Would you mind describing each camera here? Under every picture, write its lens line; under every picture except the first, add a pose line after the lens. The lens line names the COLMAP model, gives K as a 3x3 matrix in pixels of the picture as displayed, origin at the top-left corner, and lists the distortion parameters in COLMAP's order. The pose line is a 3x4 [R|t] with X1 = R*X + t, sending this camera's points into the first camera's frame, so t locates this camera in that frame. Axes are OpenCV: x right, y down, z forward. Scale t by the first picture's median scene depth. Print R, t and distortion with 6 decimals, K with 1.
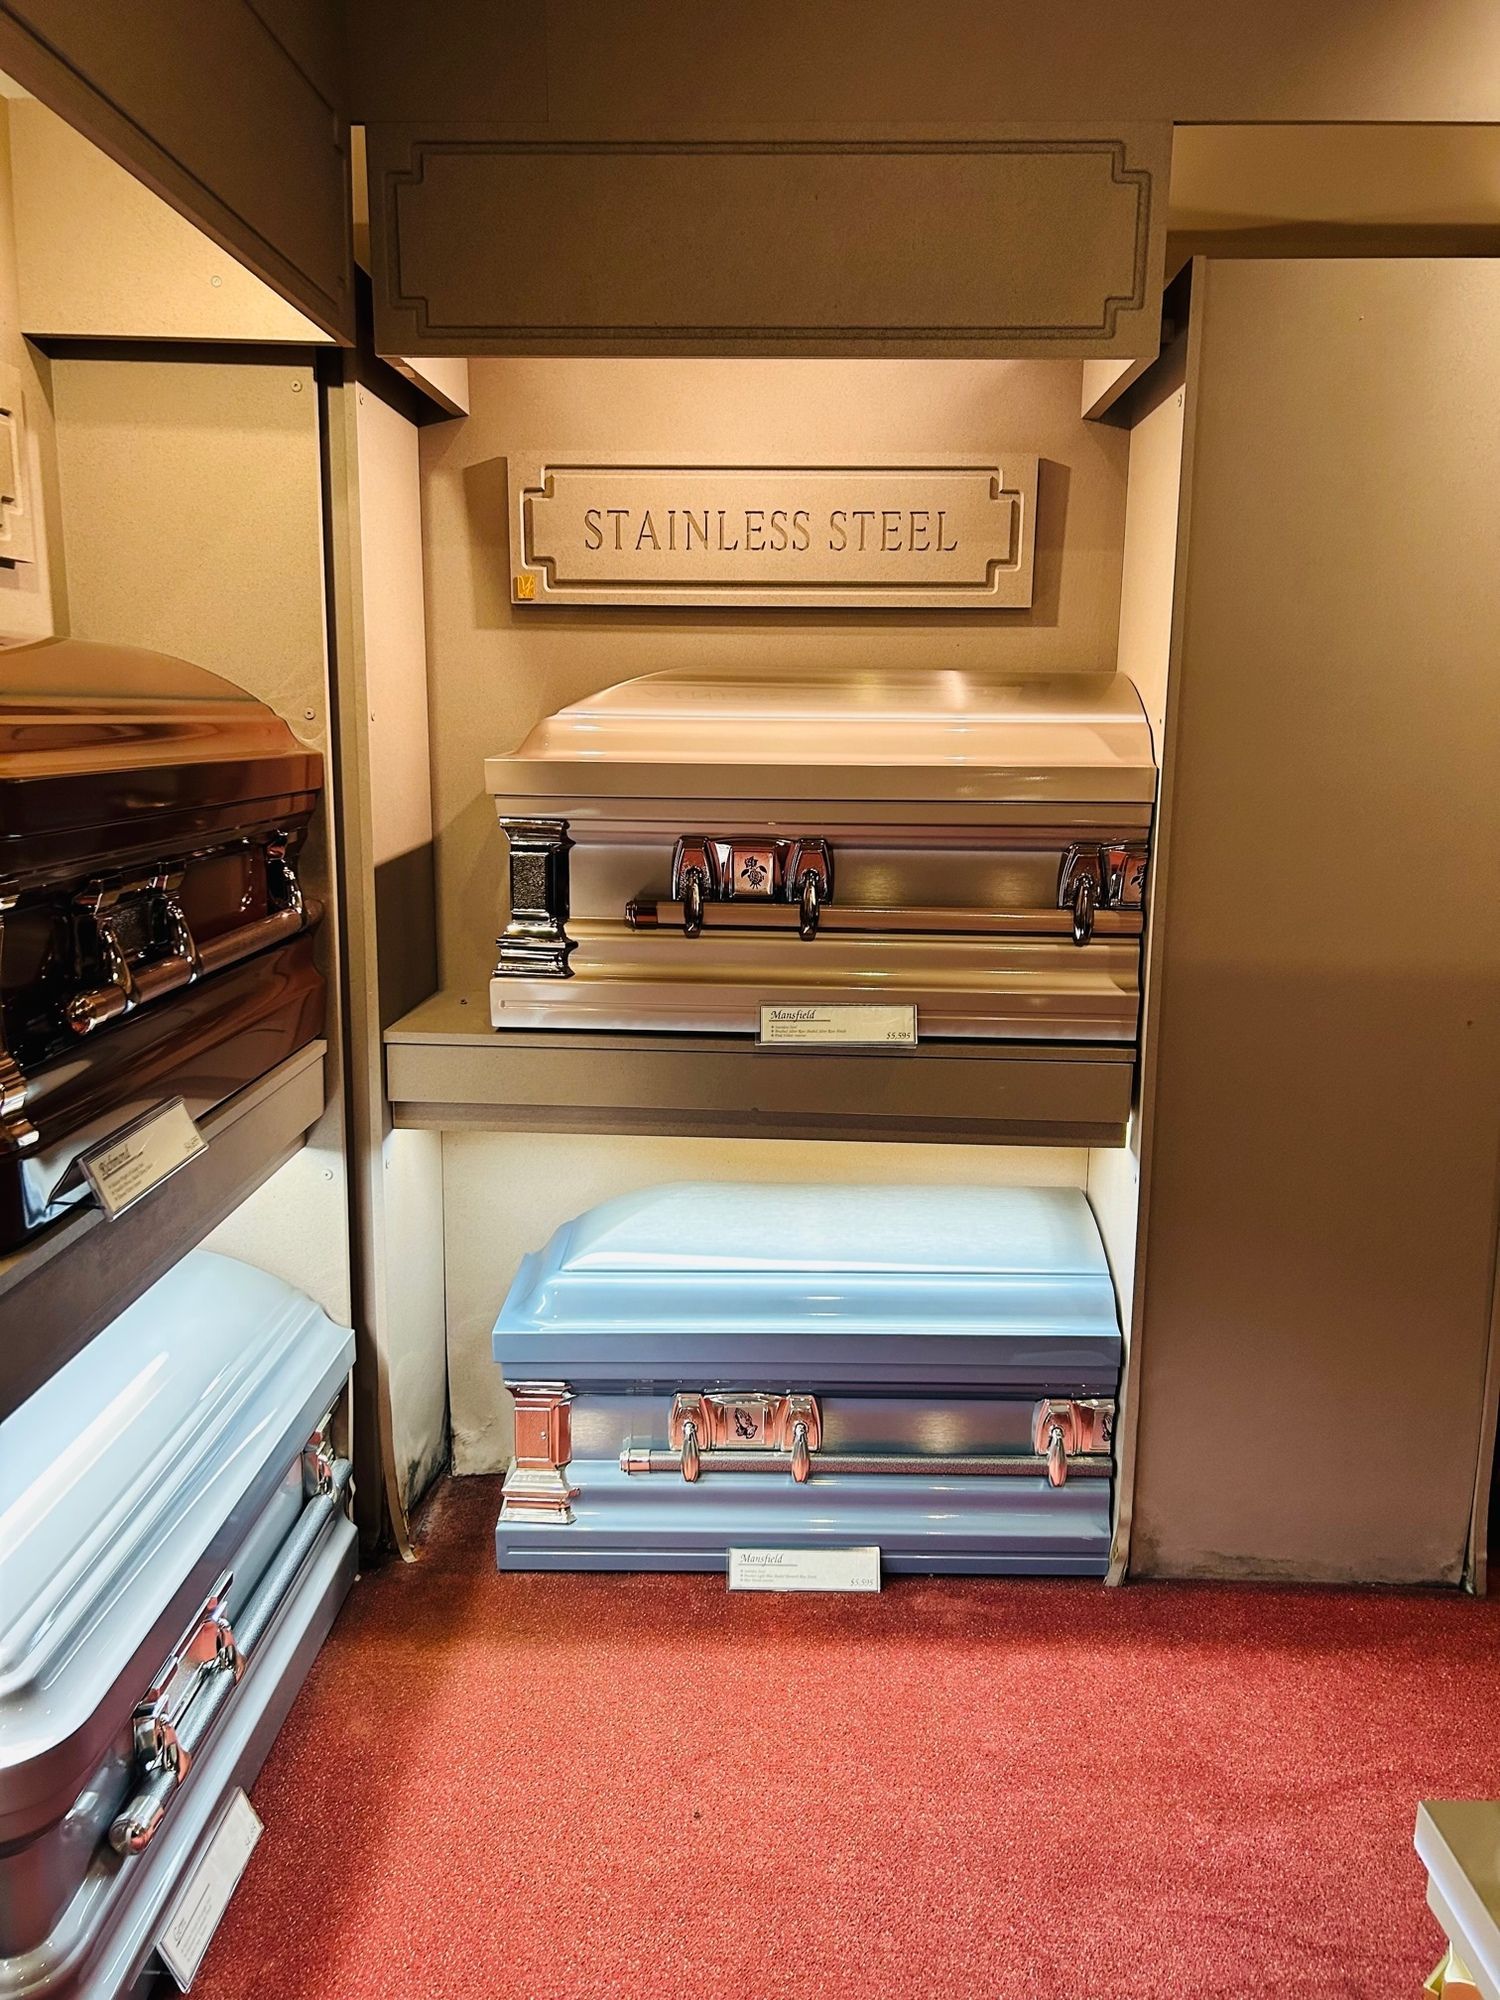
lens RADIAL K [[1543.5, 0, 750.0], [0, 1543.5, 1000.0], [0, 0, 1]] dist [0.057793, -0.052291]
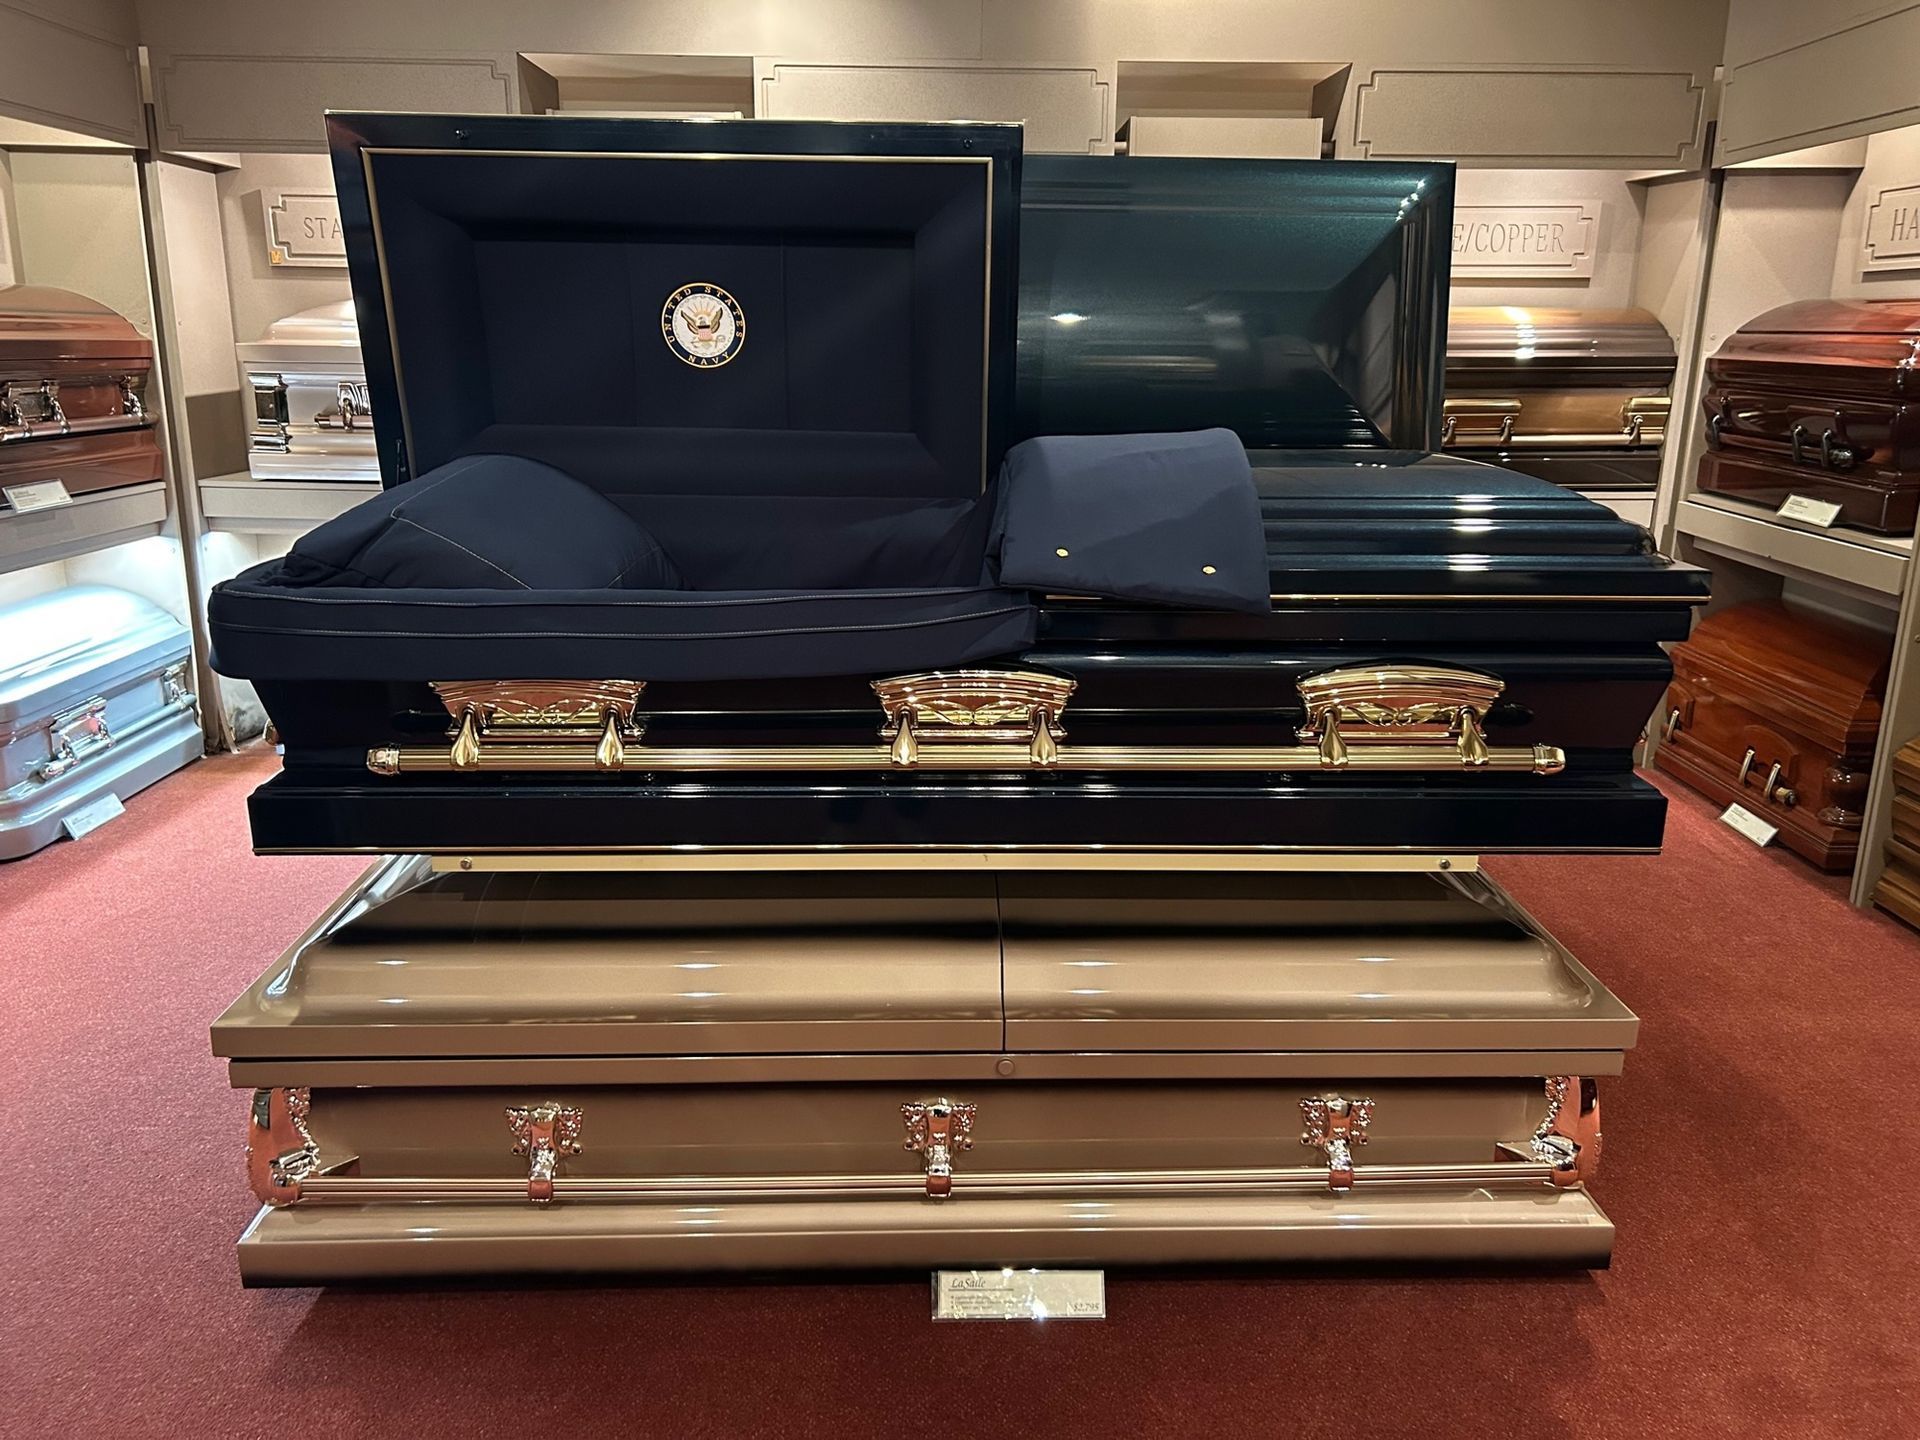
lens RADIAL K [[1481.7, 0, 960.0], [0, 1481.7, 720.0], [0, 0, 1]] dist [0.057793, -0.052291]
pose [[0.999194, -0.009021, 0.039112, 0.690825], [0.006512, 0.997941, 0.063810, 0.217262], [-0.039607, -0.063504, 0.997195, -1.036642]]
